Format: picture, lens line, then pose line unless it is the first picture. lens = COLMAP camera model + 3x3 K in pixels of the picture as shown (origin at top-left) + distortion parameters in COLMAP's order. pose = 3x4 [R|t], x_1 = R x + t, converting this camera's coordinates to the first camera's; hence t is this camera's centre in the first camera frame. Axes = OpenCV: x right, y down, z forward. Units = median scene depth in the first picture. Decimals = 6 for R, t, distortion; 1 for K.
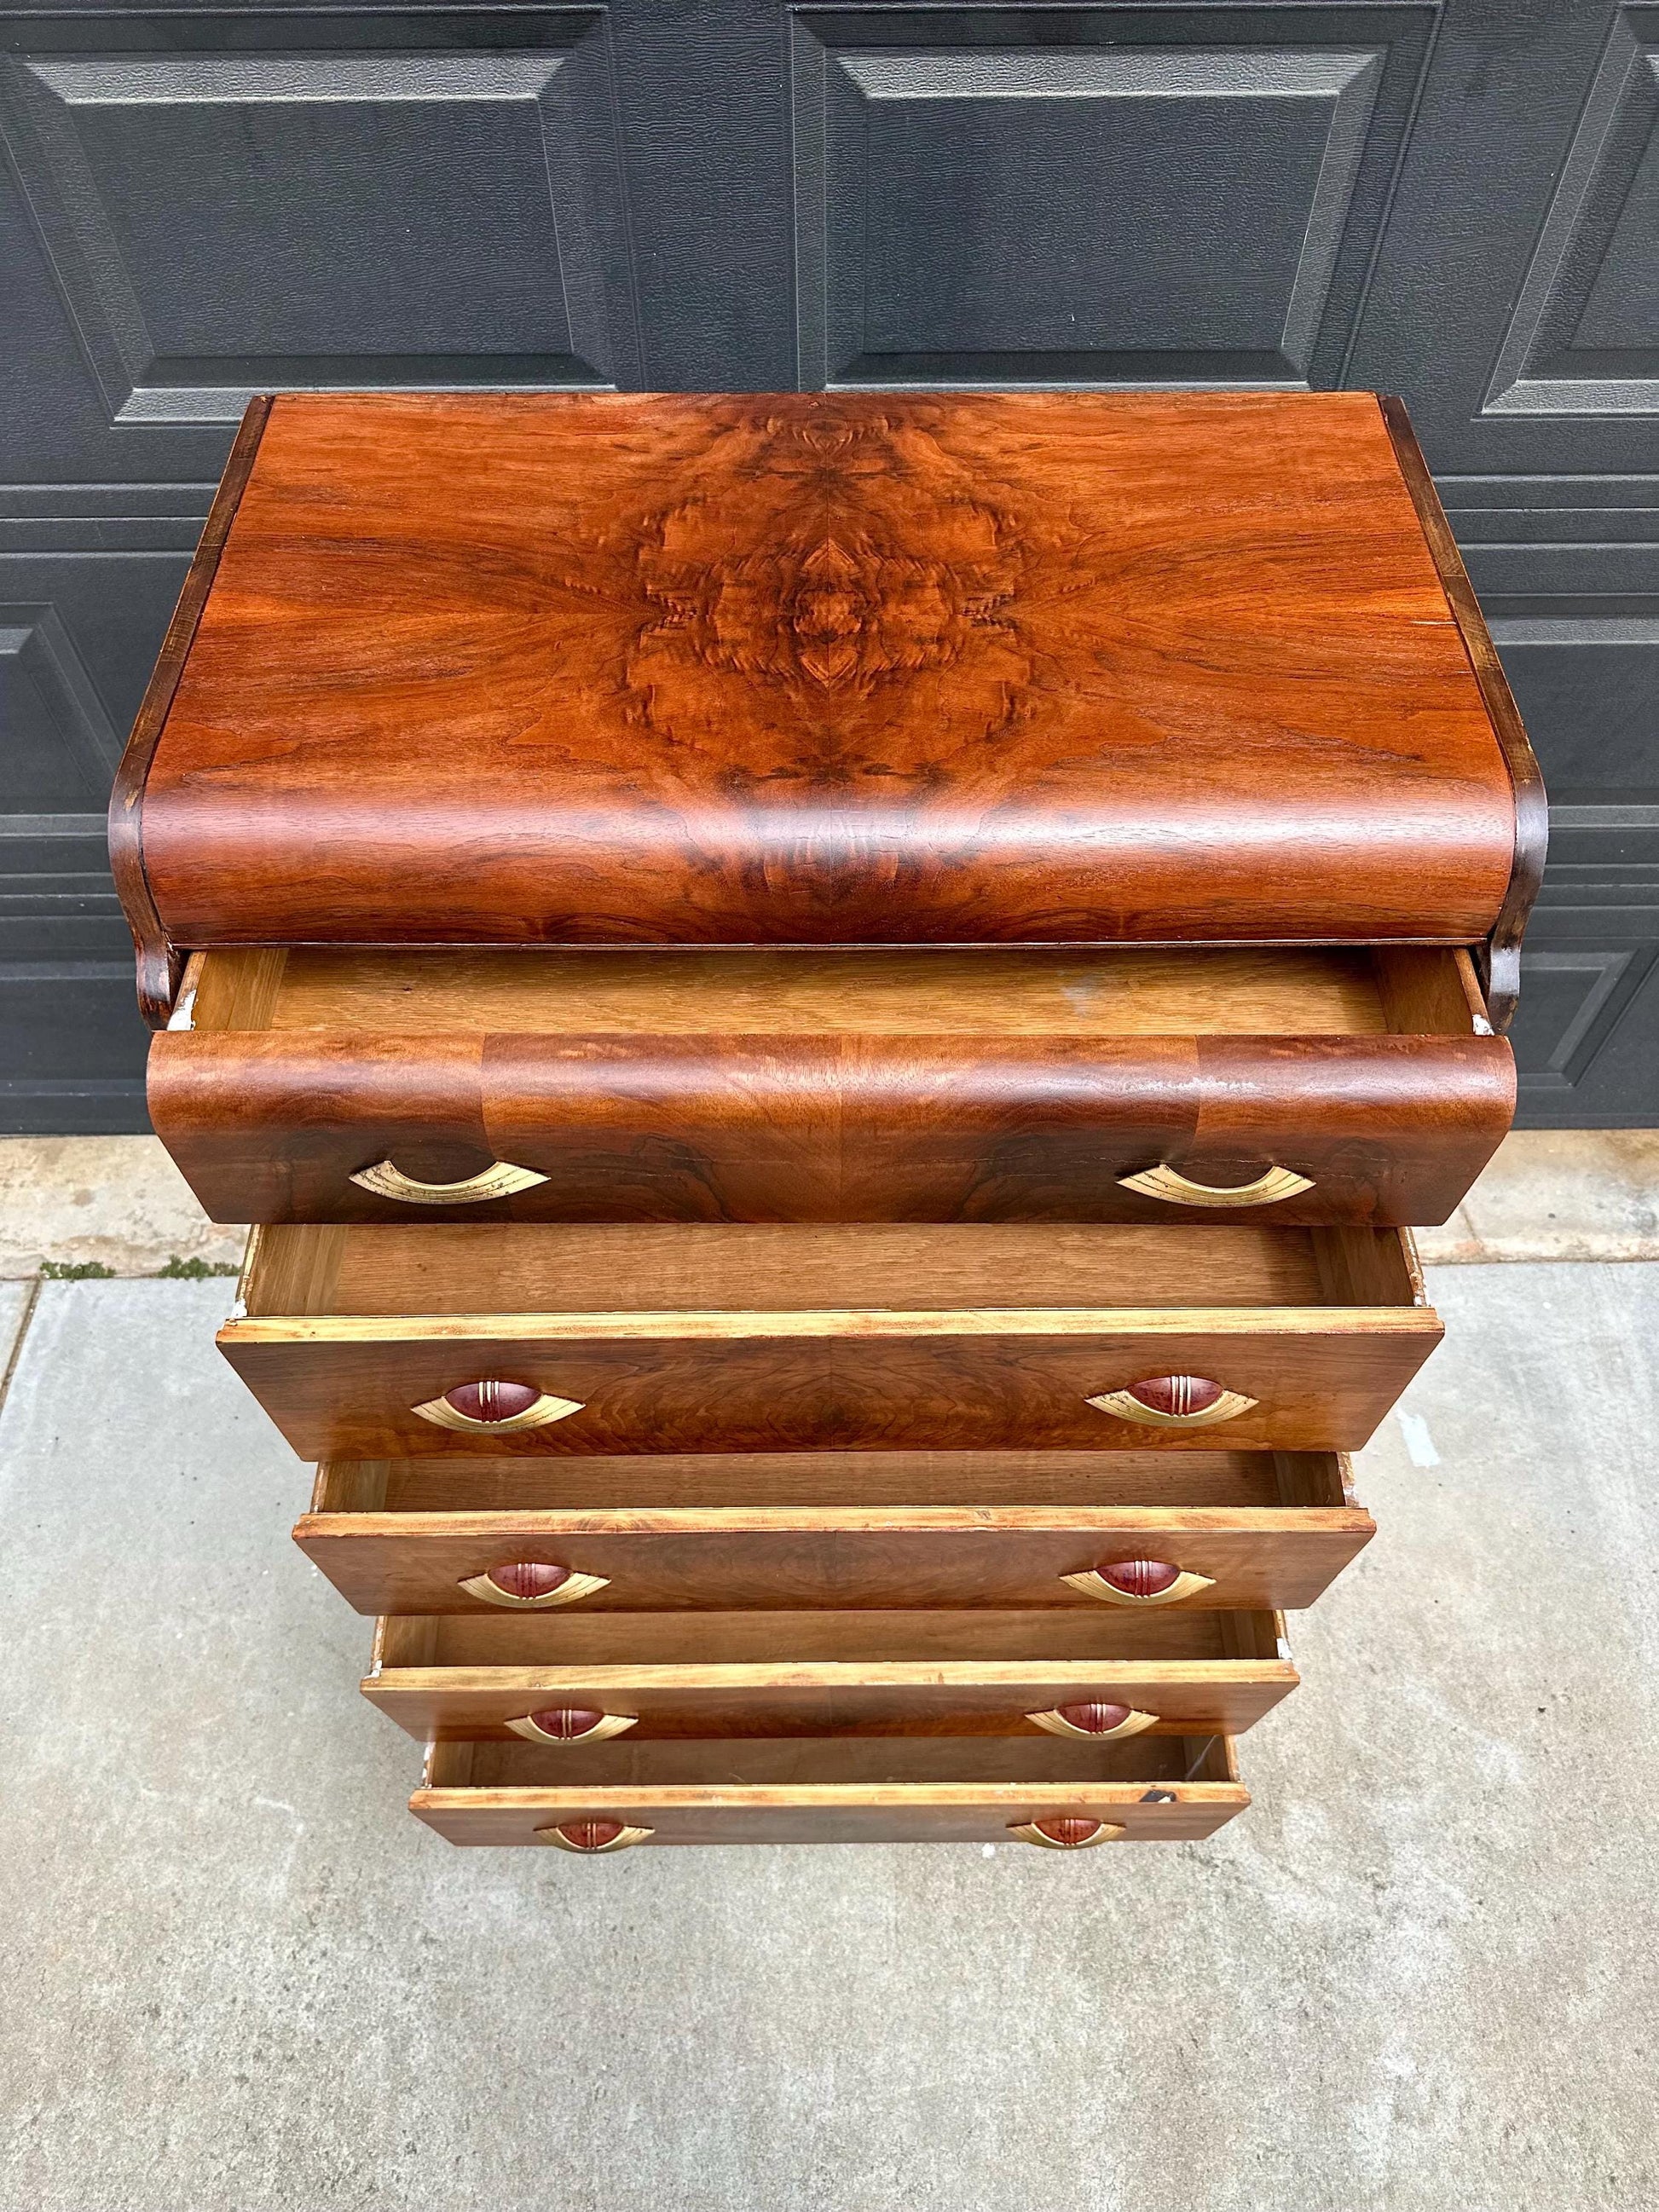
lens RADIAL K [[1559.6, 0, 829.4], [0, 1559.6, 1116.7], [0, 0, 1]] dist [0.089178, -0.115973]
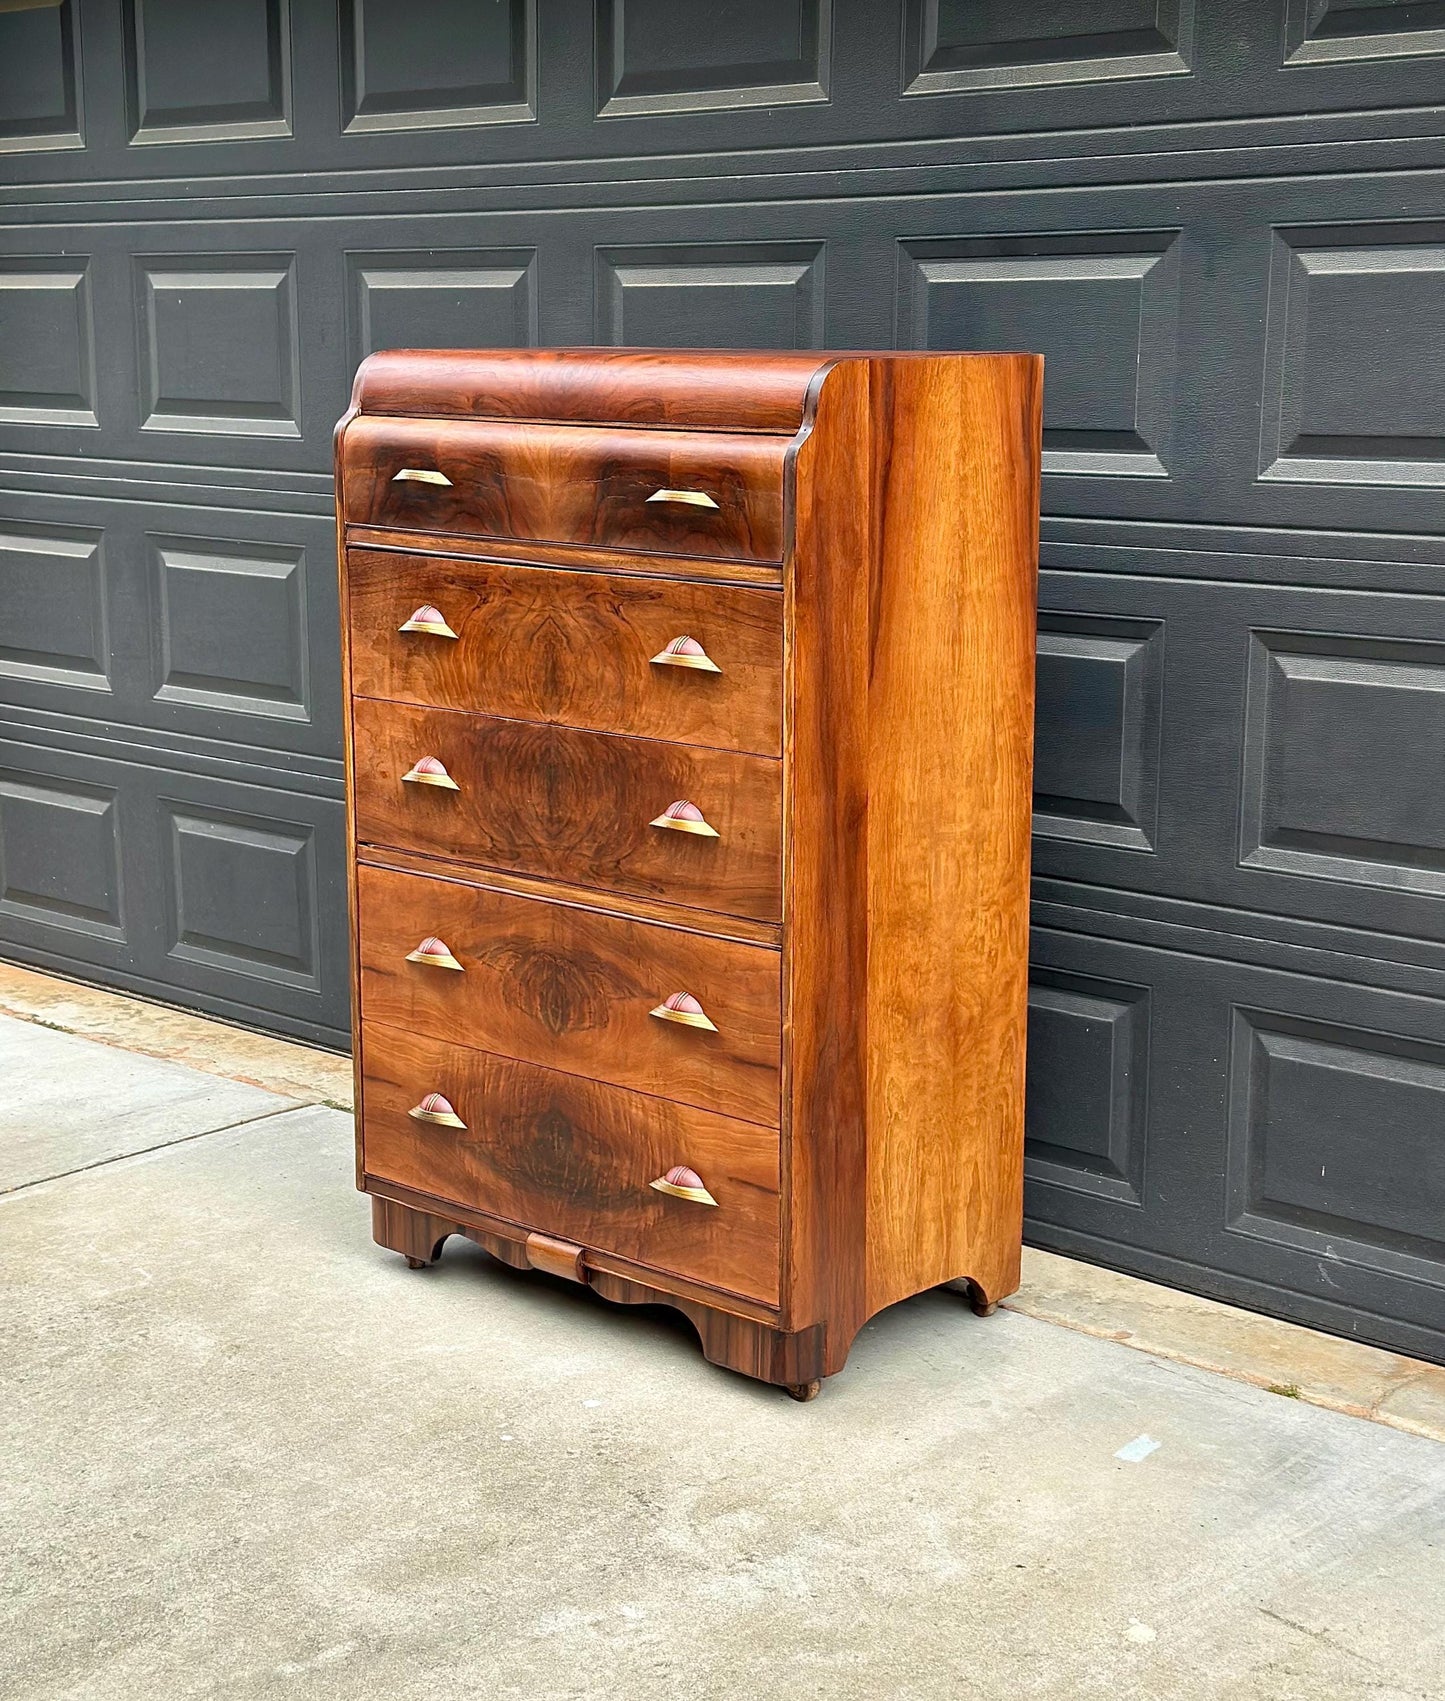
lens RADIAL K [[2682.4, 0, 724.5], [0, 2682.4, 852.4], [0, 0, 1]] dist [0.172374, 0.000000]
pose [[0.734662, 0.132738, -0.665321, 1.453593], [-0.557756, 0.676477, -0.480923, 1.046589], [0.386237, 0.724403, 0.571018, -0.304366]]
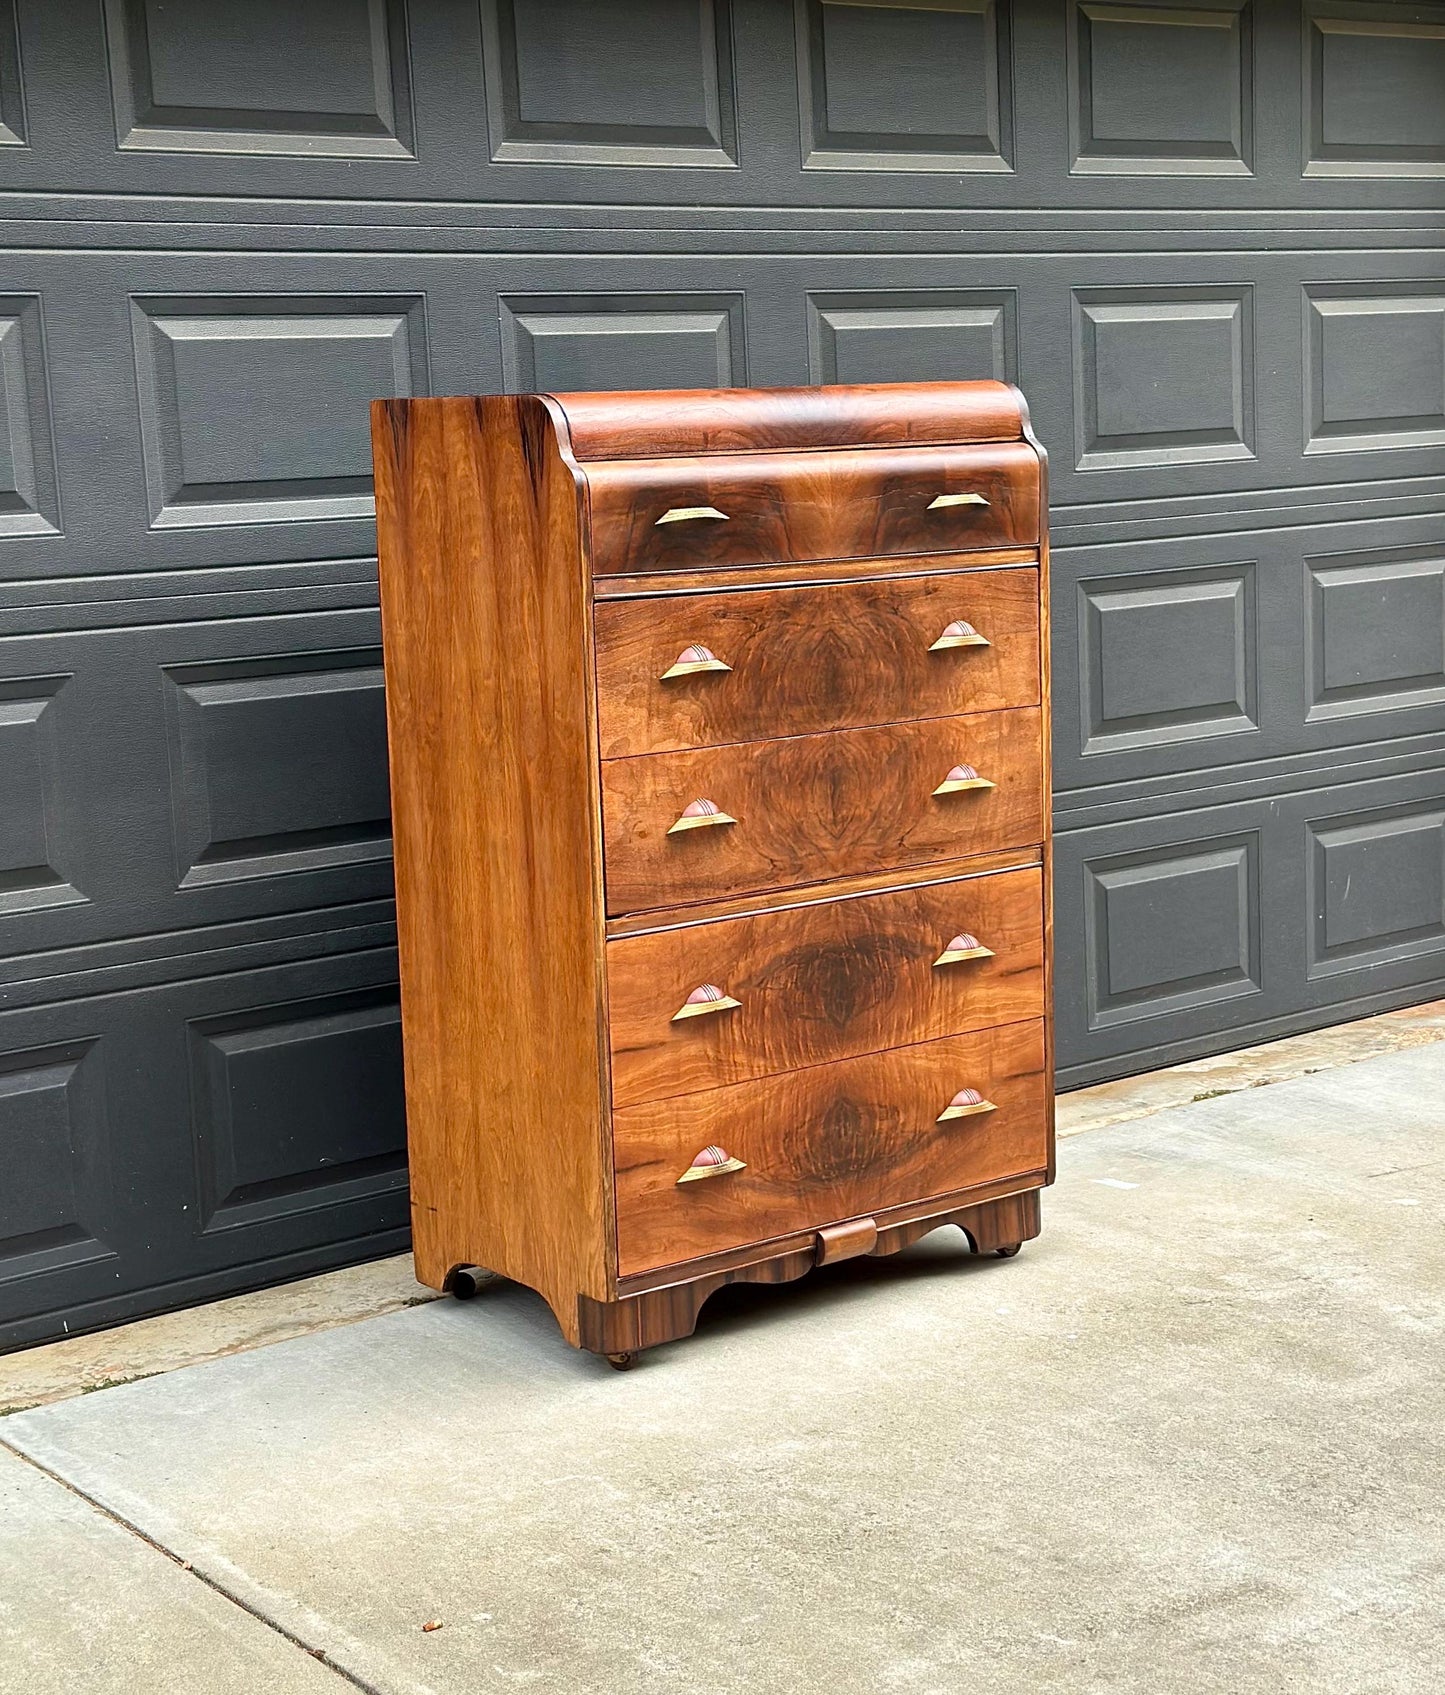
lens RADIAL K [[2861.7, 0, 725.8], [0, 2861.7, 869.1], [0, 0, 1]] dist [0.181241, 0.000000]
pose [[0.788815, -0.125449, 0.601692, -1.460920], [0.524566, 0.647588, -0.552685, 1.375156], [-0.320315, 0.751593, 0.576634, -0.481406]]
